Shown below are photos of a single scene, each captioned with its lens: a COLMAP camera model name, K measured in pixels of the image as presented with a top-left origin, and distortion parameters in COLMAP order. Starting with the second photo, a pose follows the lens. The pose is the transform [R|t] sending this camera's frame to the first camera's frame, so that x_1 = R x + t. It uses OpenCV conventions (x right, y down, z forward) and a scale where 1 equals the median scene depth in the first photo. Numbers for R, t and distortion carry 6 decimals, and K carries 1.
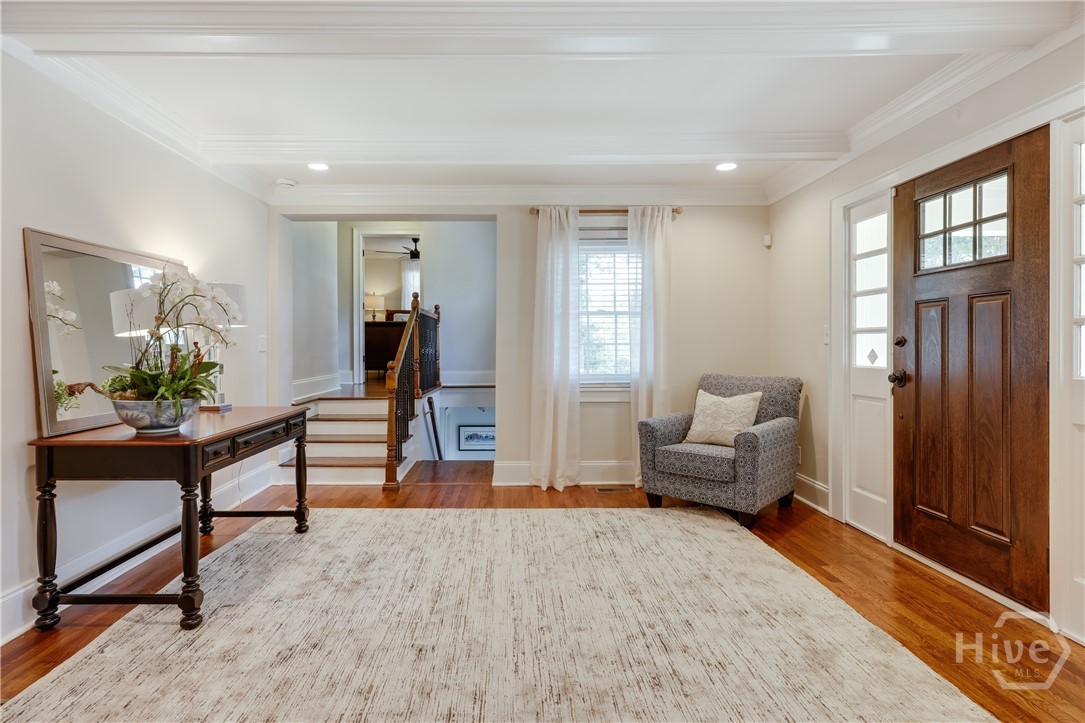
lens RADIAL K [[540.6, 0, 543.6], [0, 540.6, 346.4], [0, 0, 1]] dist [-0.000674, -0.000040]
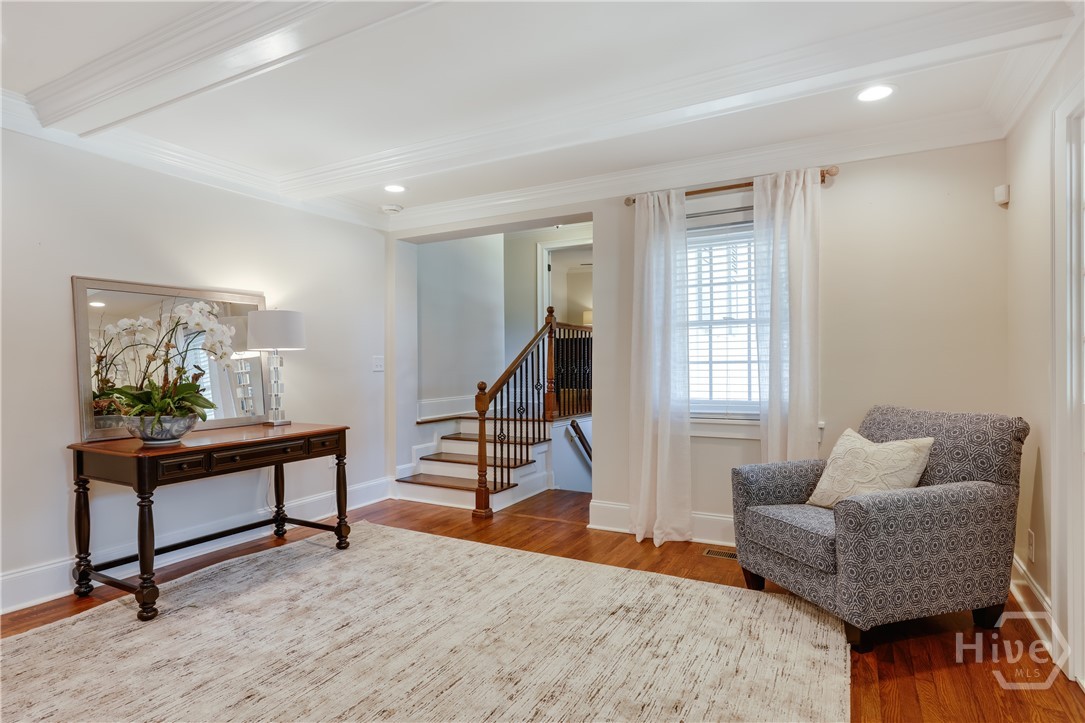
lens RADIAL K [[580.6, 0, 542.5], [0, 580.6, 361.5], [0, 0, 1]] dist [0.004836, -0.000178]
pose [[0.868159, -0.005130, -0.496259, 0.325249], [0.004792, 0.999987, -0.001954, -0.005408], [0.496263, -0.000681, 0.868172, 0.173677]]
